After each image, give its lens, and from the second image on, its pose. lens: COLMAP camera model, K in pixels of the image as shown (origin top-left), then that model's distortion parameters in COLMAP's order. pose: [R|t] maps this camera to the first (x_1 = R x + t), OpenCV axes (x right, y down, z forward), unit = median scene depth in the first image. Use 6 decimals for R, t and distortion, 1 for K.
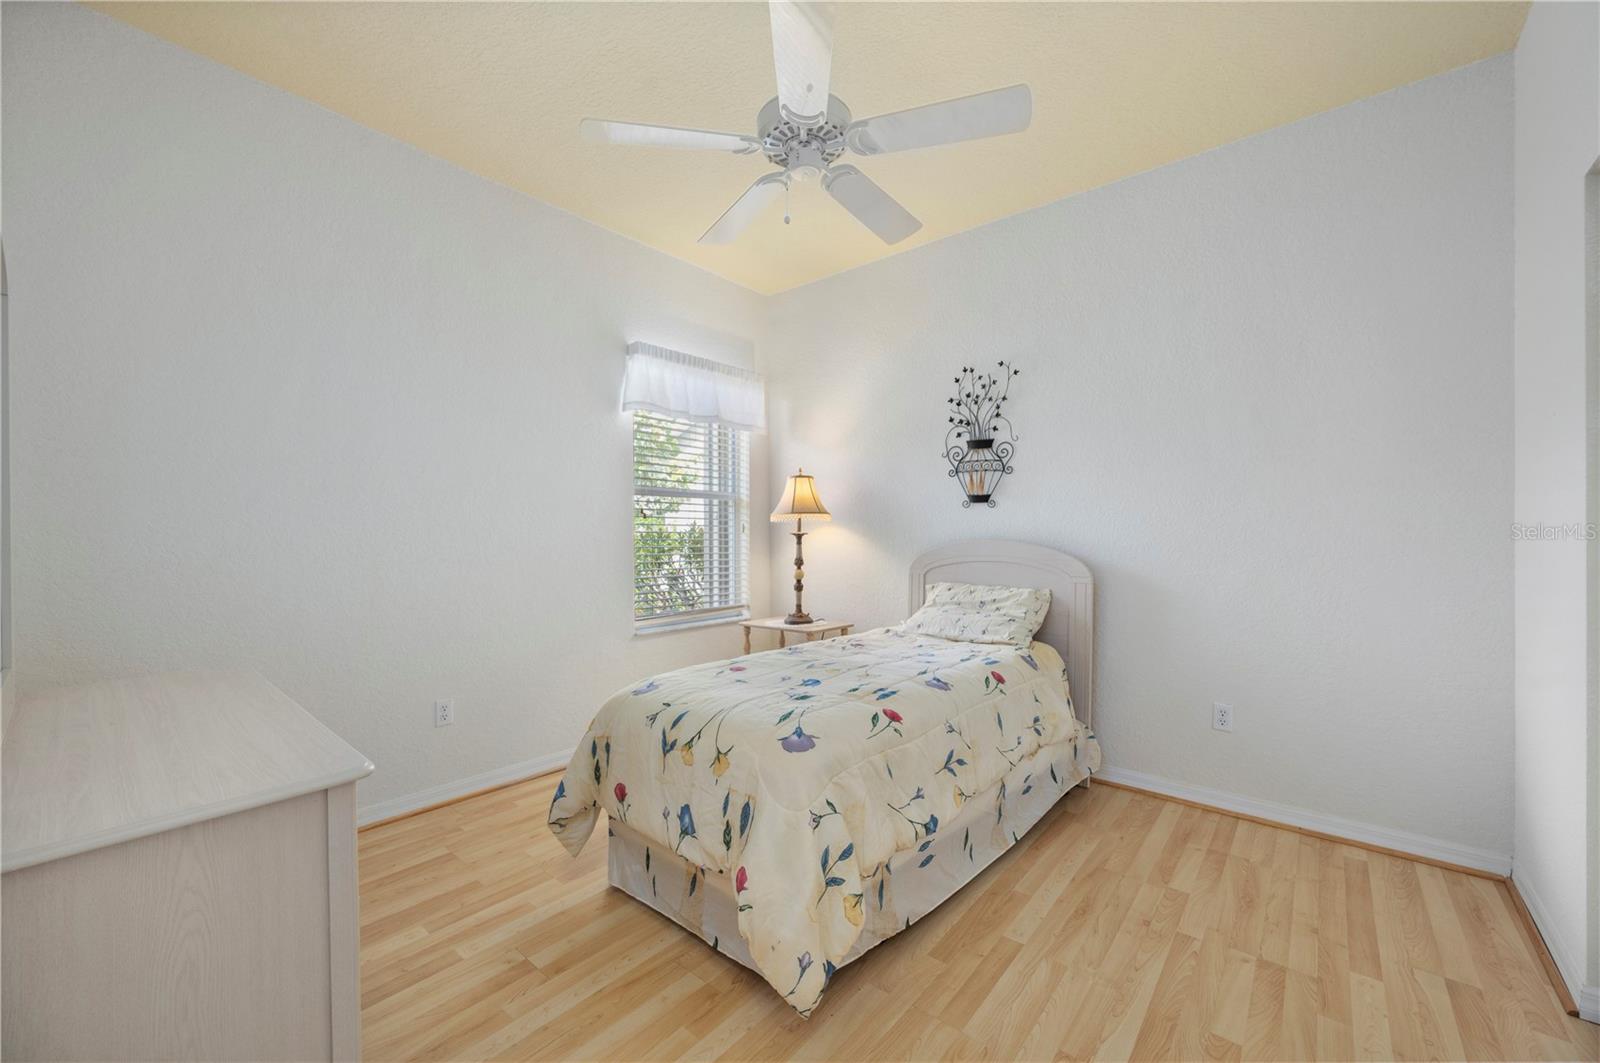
lens RADIAL K [[635.7, 0, 804.9], [0, 635.7, 533.8], [0, 0, 1]] dist [0.004103, -0.000178]
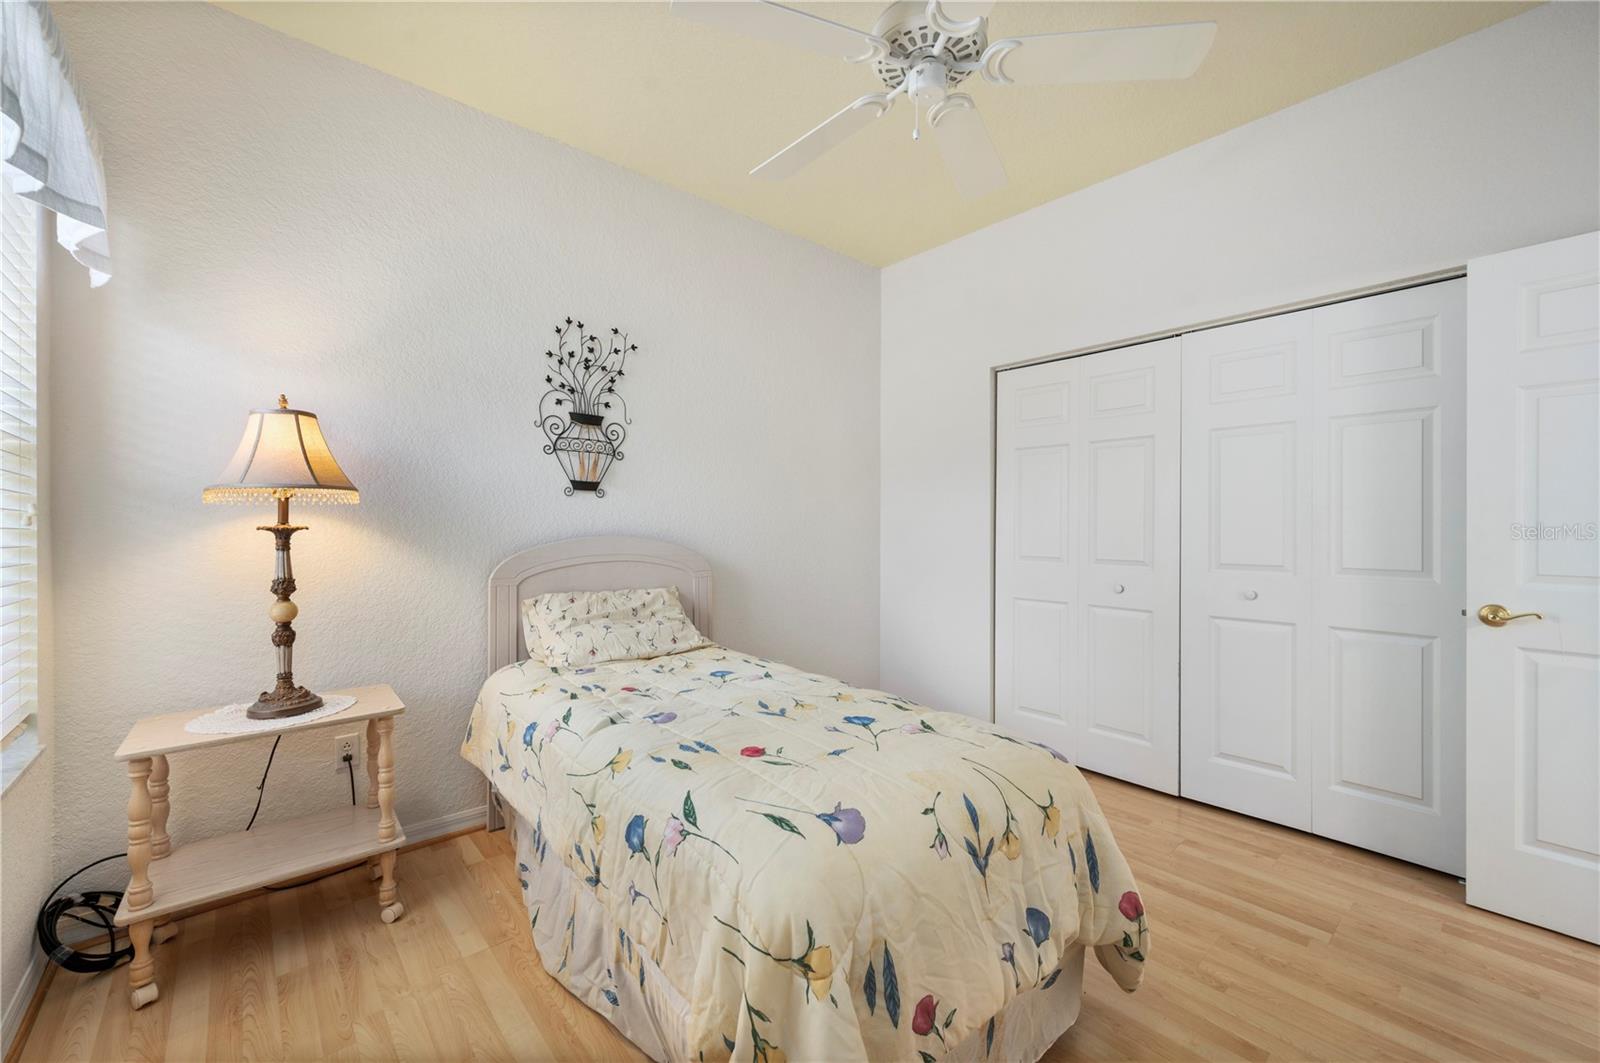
lens RADIAL K [[635.7, 0, 803.9], [0, 635.7, 530.5], [0, 0, 1]] dist [0.004103, -0.000178]
pose [[0.159136, -0.001473, 0.987256, -0.480584], [-0.001769, 0.999997, 0.001777, -0.000238], [-0.987255, -0.002029, 0.159133, 0.586474]]
